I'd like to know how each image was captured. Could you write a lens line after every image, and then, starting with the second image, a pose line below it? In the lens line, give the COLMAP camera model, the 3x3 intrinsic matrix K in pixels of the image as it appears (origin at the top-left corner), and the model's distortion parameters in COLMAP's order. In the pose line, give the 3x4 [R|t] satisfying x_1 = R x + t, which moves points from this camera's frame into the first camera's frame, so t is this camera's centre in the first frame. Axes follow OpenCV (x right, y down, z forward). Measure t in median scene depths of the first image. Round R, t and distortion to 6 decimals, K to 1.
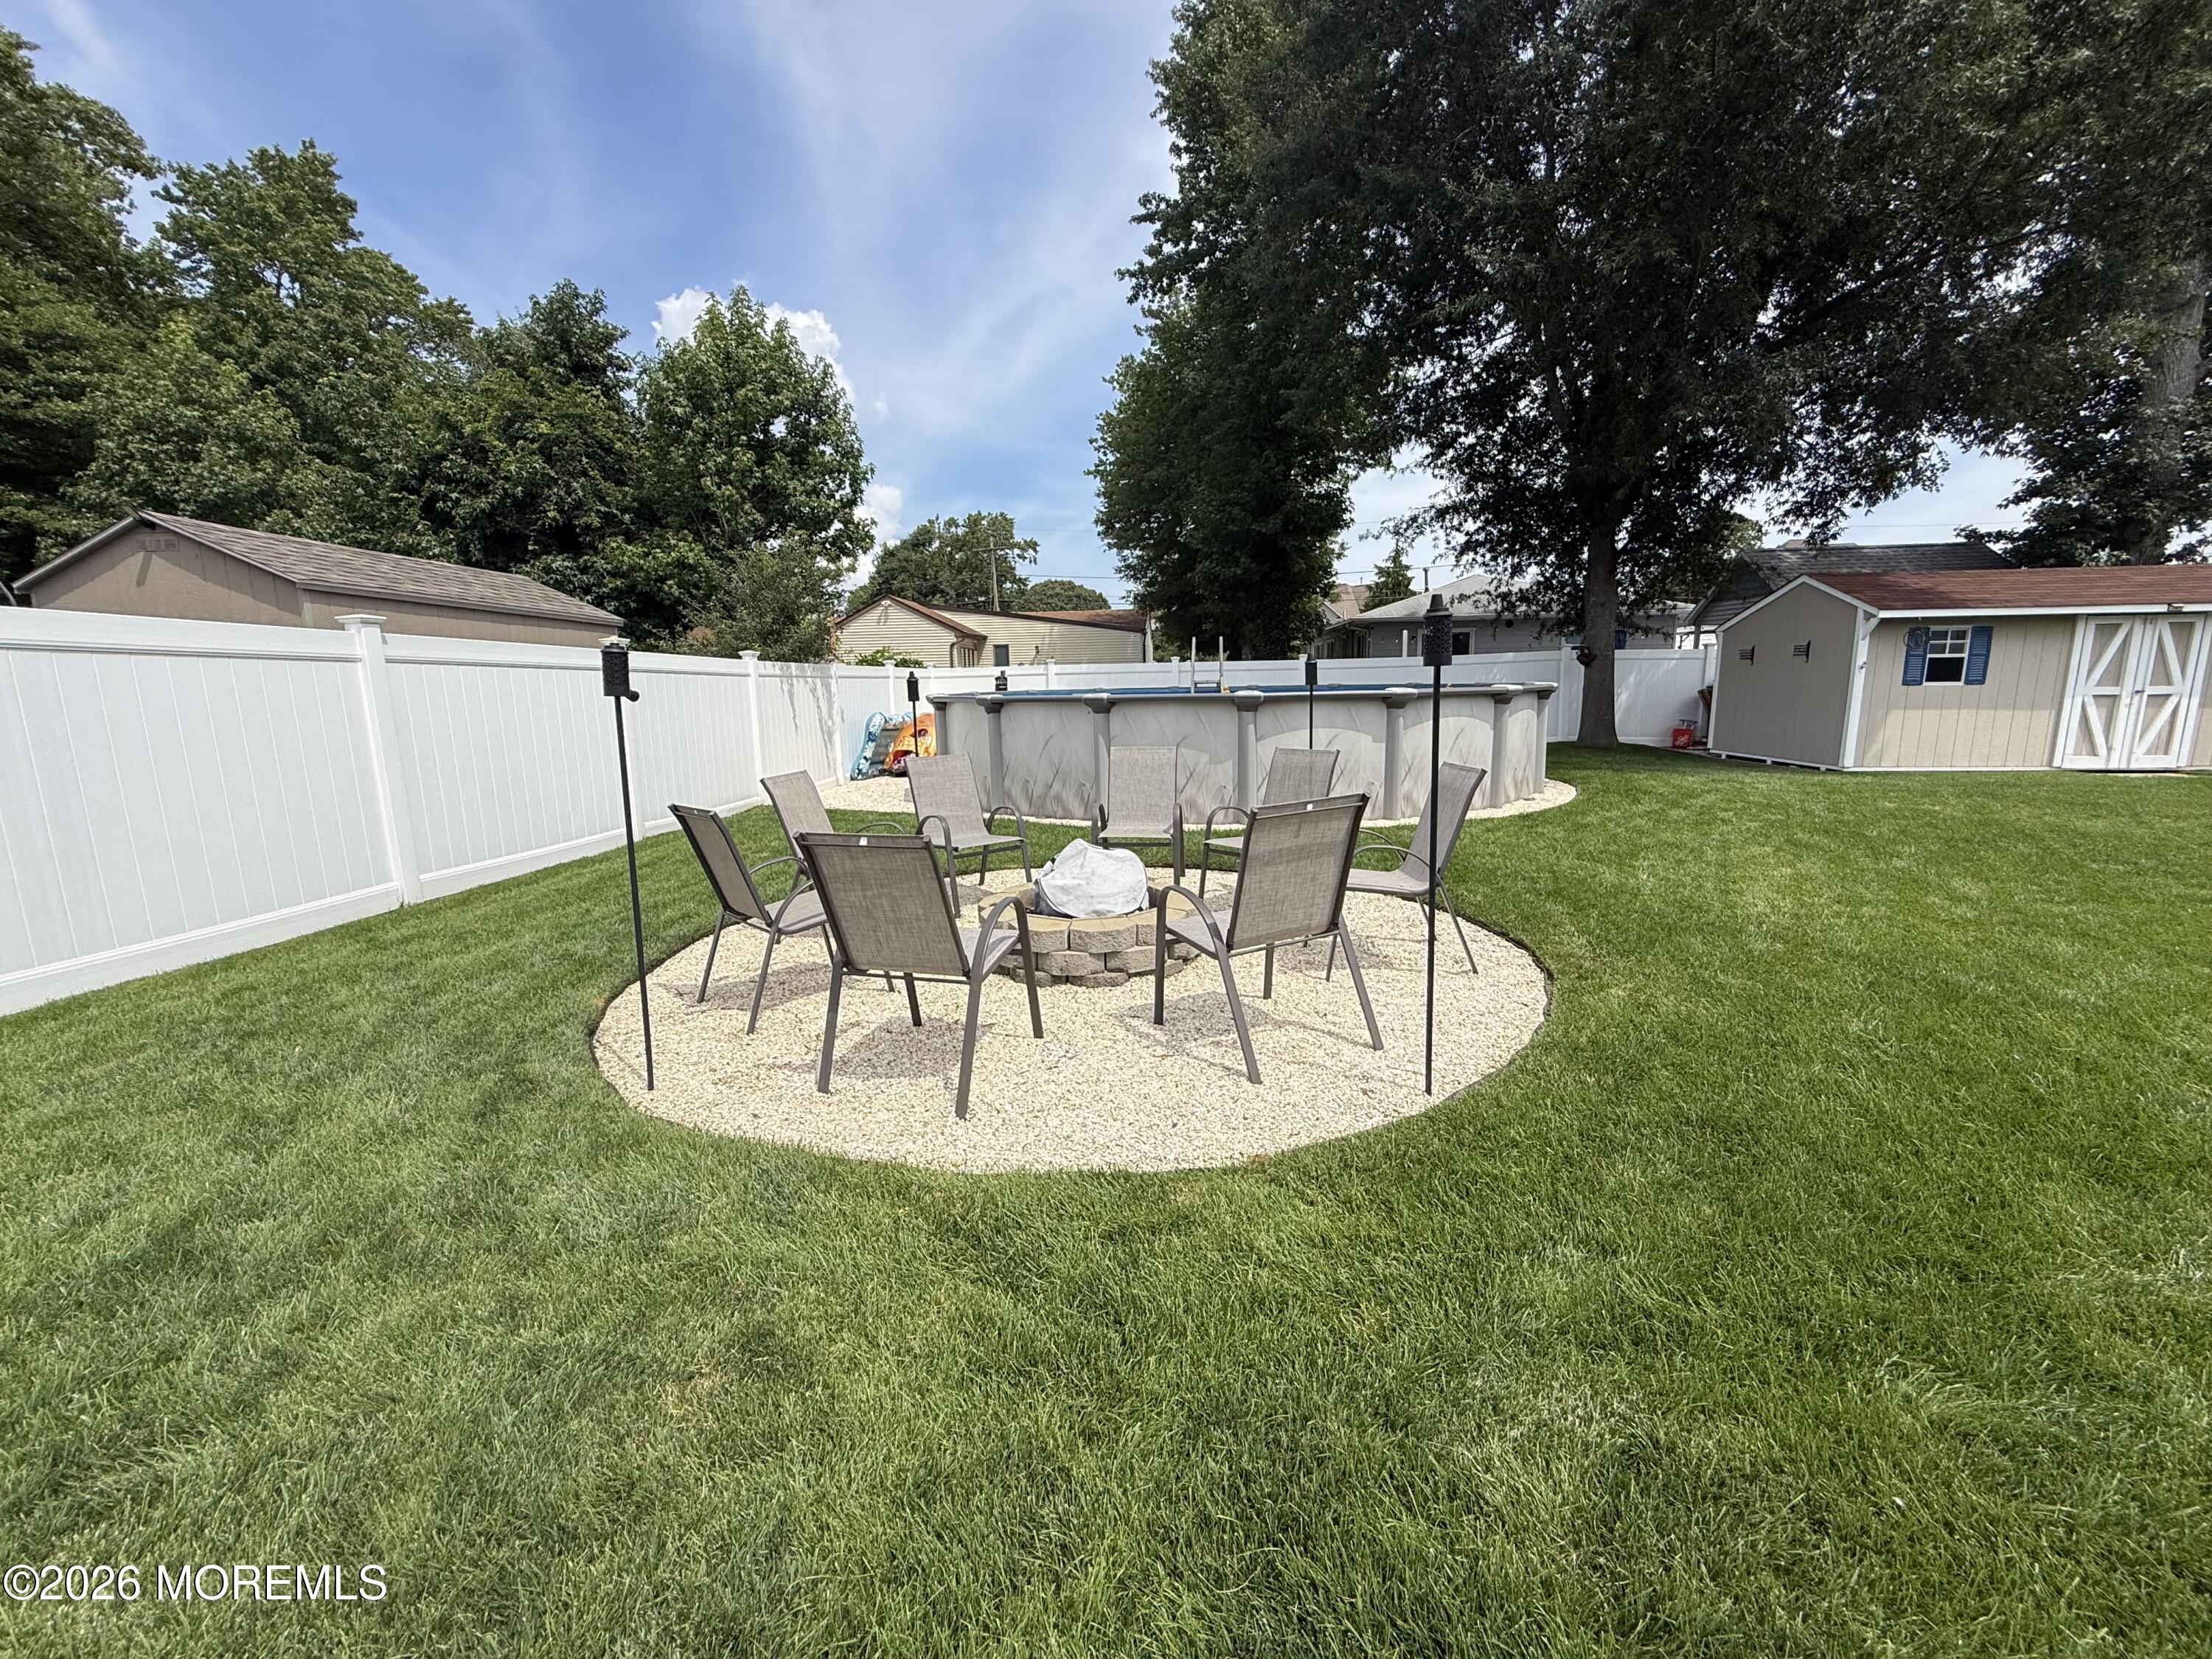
lens RADIAL K [[879.6, 0, 1101.5], [0, 879.6, 827.7], [0, 0, 1]] dist [-0.000909, 0.000205]
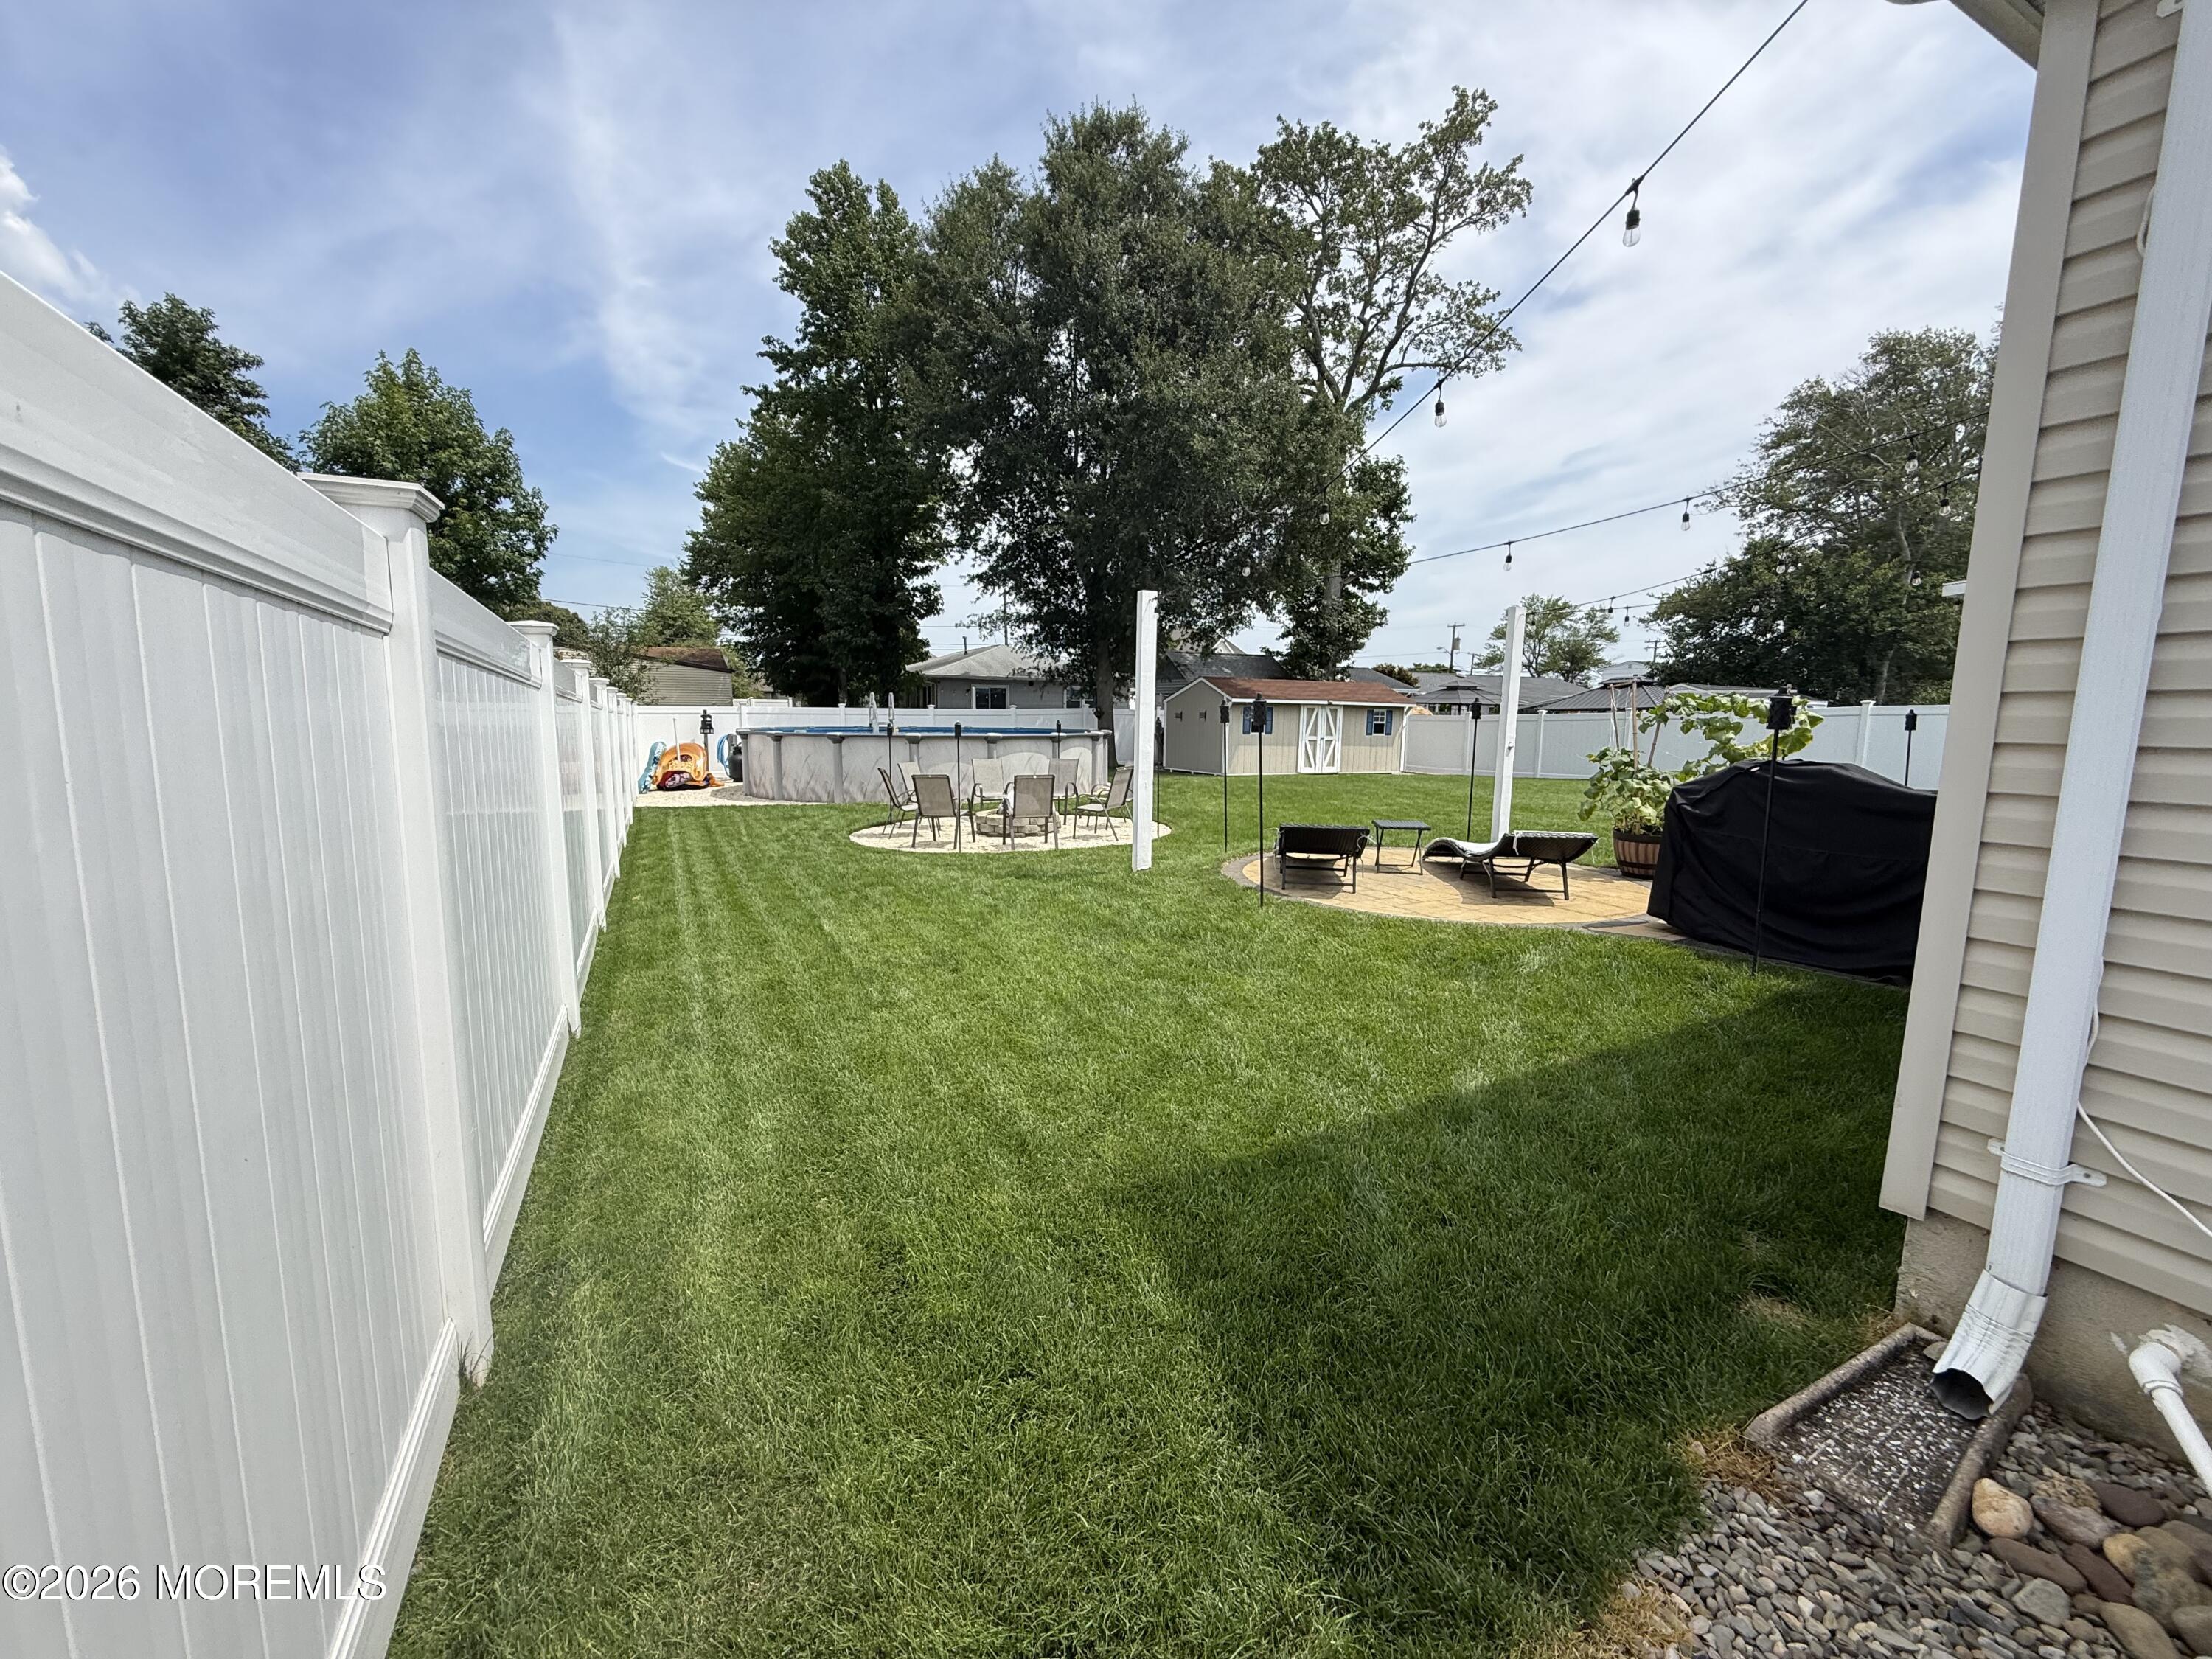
lens RADIAL K [[879.6, 0, 1100.1], [0, 879.6, 830.8], [0, 0, 1]] dist [-0.000909, 0.000205]
pose [[0.842008, -0.043871, 0.537679, -0.366751], [0.062335, 0.997924, -0.016193, 0.057483], [-0.535852, 0.047150, 0.842994, -0.409789]]
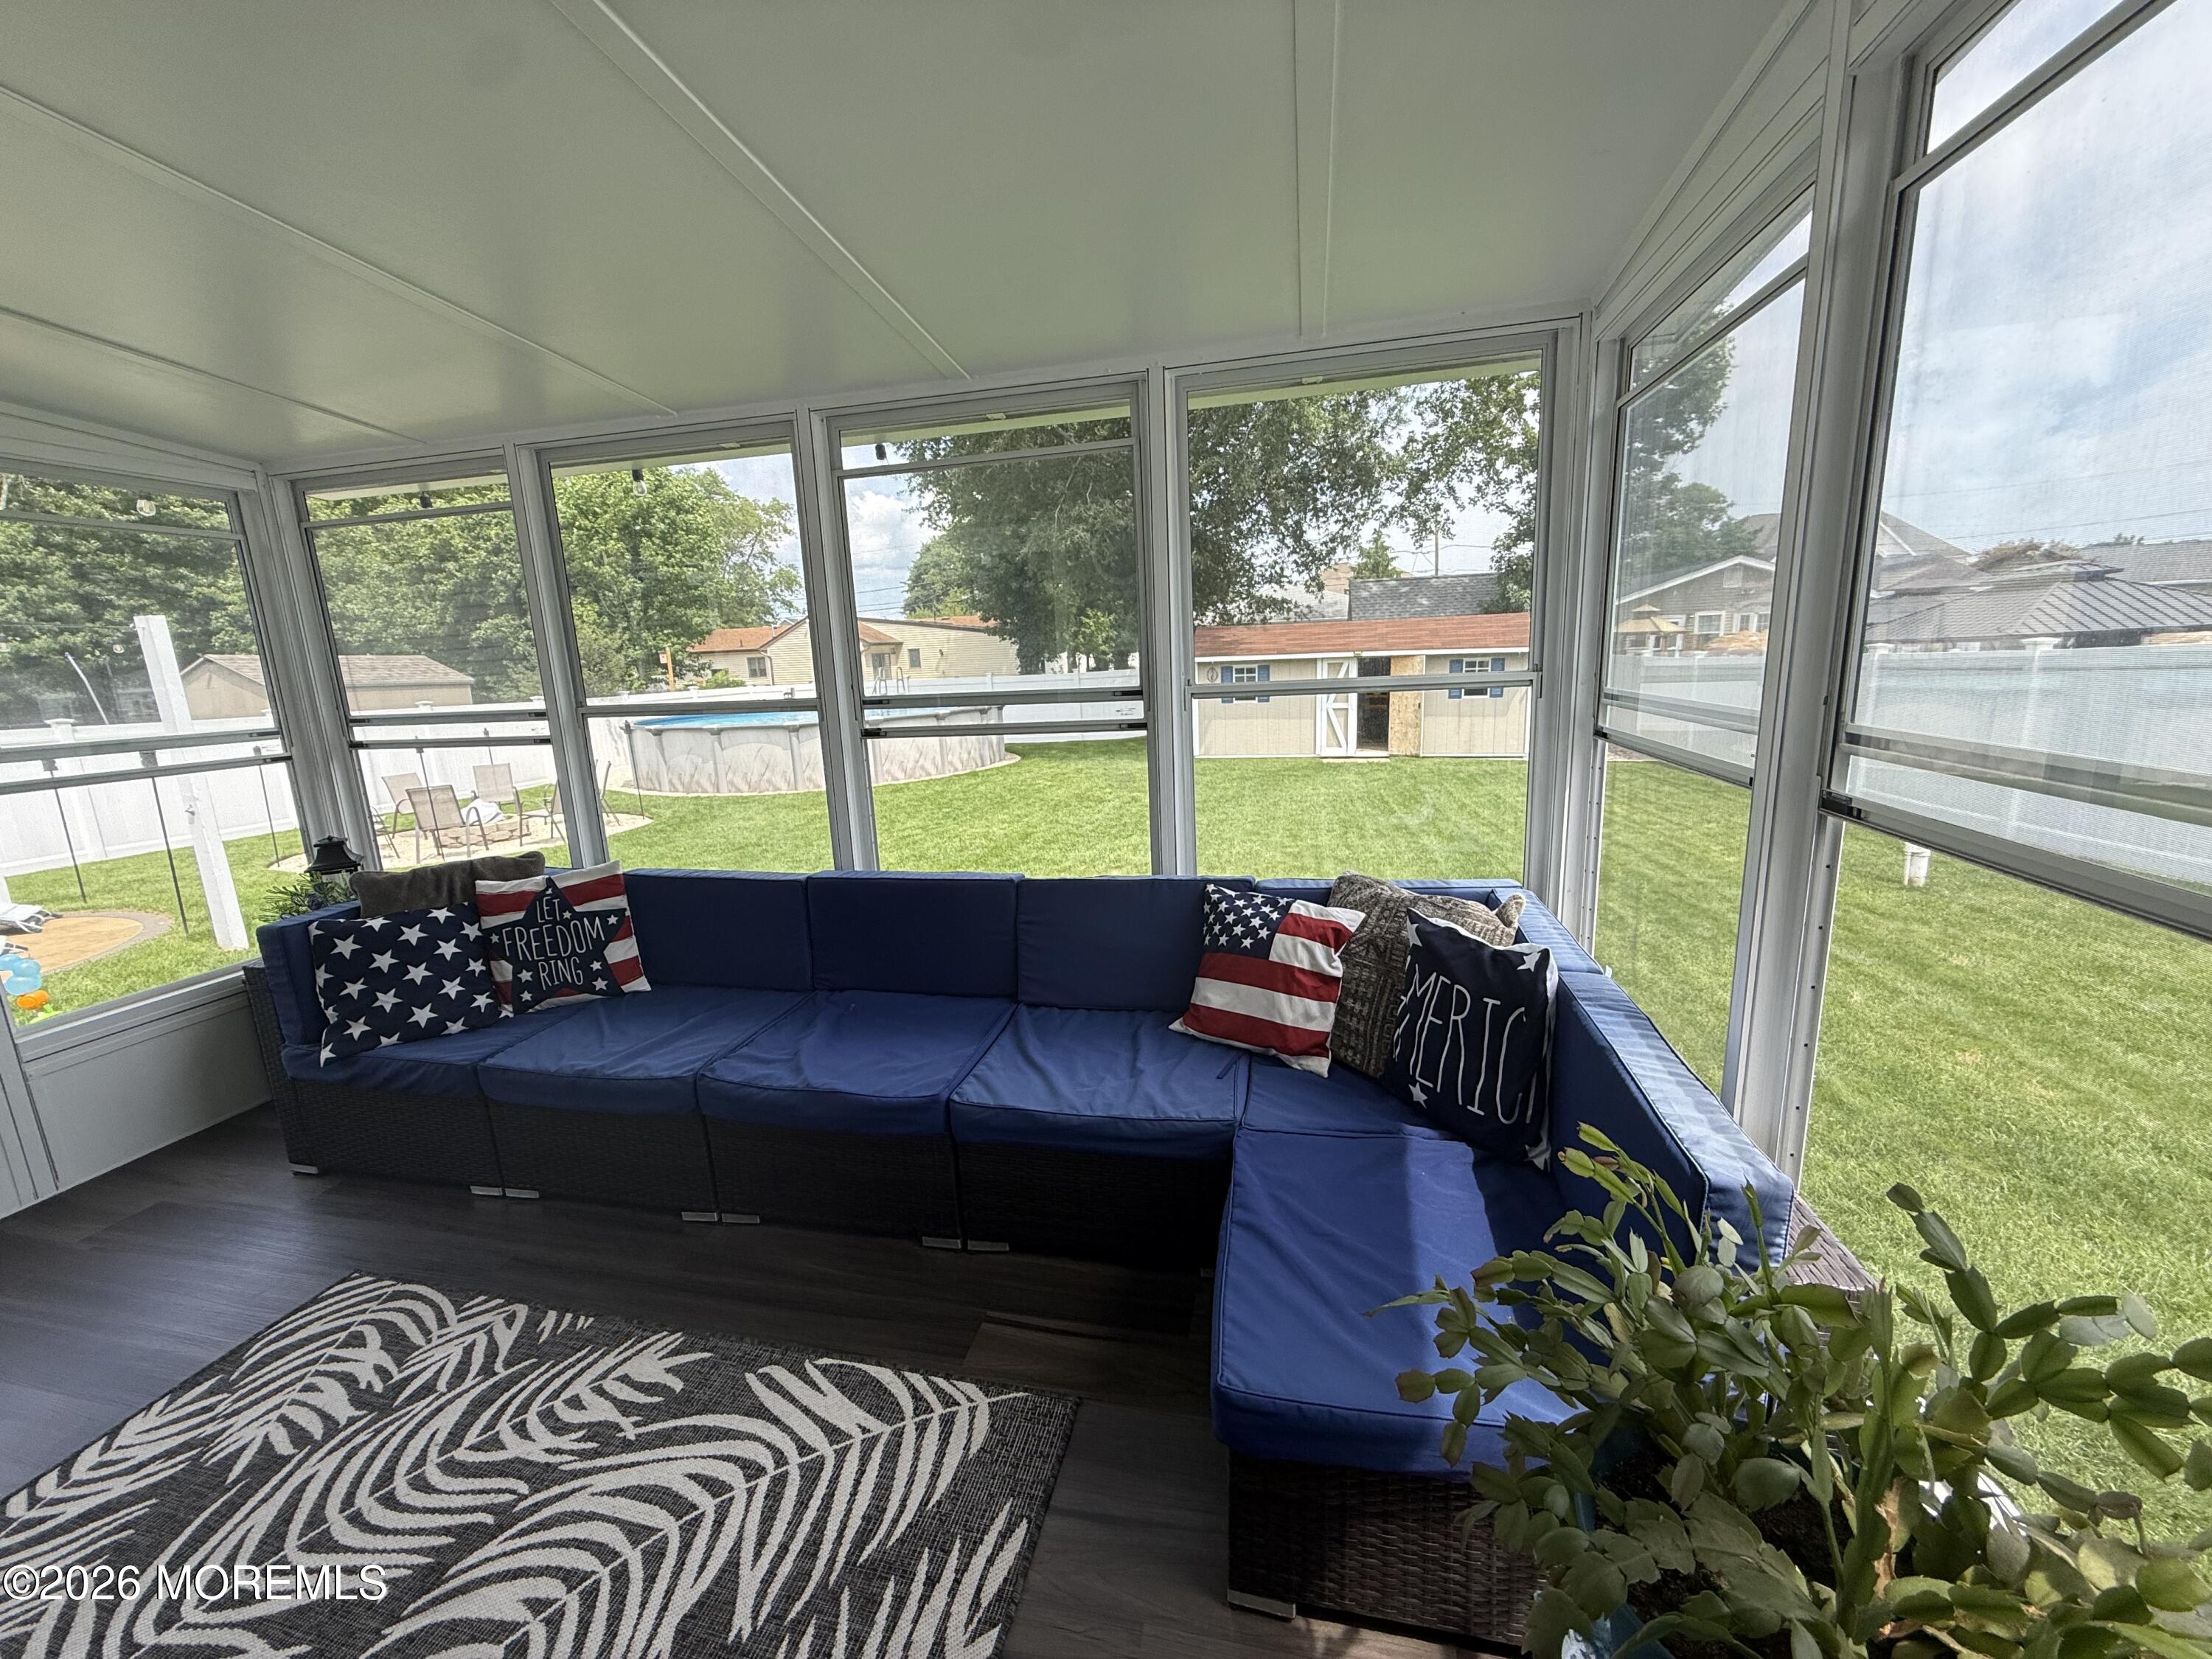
lens RADIAL K [[879.6, 0, 1102.9], [0, 879.6, 827.8], [0, 0, 1]] dist [-0.000909, 0.000205]
pose [[0.992337, 0.001374, -0.123552, 0.653369], [0.002766, 0.999440, 0.033333, 0.005389], [0.123529, -0.033419, 0.991778, -0.429950]]
